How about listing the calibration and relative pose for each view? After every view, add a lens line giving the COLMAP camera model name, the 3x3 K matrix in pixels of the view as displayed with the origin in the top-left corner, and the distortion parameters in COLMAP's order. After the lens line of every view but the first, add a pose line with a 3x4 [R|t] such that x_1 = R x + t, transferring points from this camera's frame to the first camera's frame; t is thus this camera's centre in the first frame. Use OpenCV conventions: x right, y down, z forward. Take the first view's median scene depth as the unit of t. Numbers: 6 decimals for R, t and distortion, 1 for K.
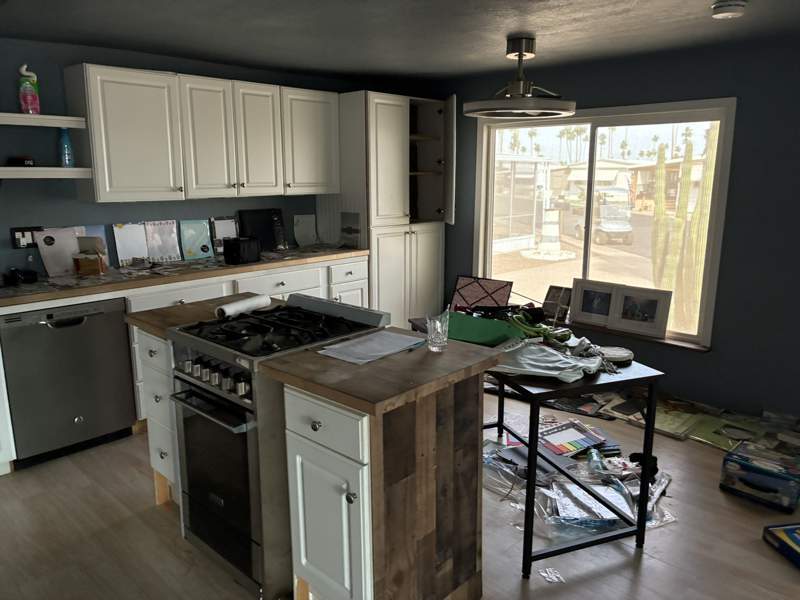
lens RADIAL K [[598.1, 0, 401.1], [0, 598.1, 295.7], [0, 0, 1]] dist [0.028442, -0.059912]
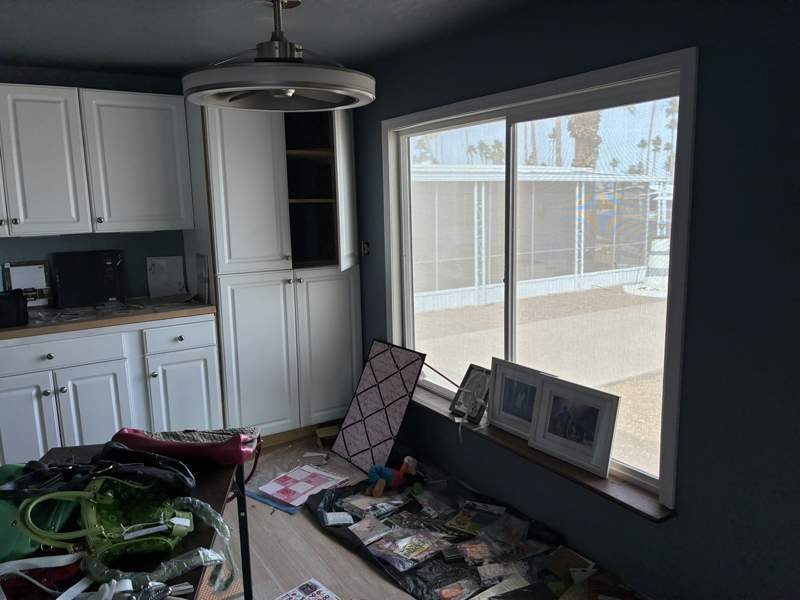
lens RADIAL K [[595.4, 0, 400.0], [0, 595.4, 300.0], [0, 0, 1]] dist [0.045215, -0.079965]
pose [[0.974192, 0.017129, -0.225070, 0.358413], [-0.025061, 0.999160, -0.032429, -0.072212], [0.224326, 0.037233, 0.973803, 0.374607]]
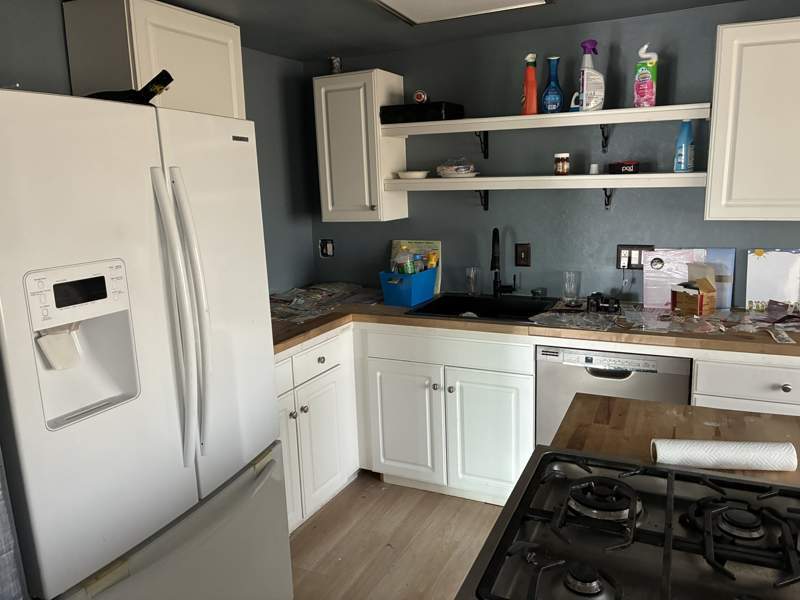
lens RADIAL K [[606.3, 0, 401.7], [0, 606.3, 300.7], [0, 0, 1]] dist [0.005962, -0.002996]
pose [[0.309148, 0.178054, -0.934197, 0.066306], [-0.159177, 0.978147, 0.133756, -0.081834], [0.937598, 0.107352, 0.330734, 0.347585]]
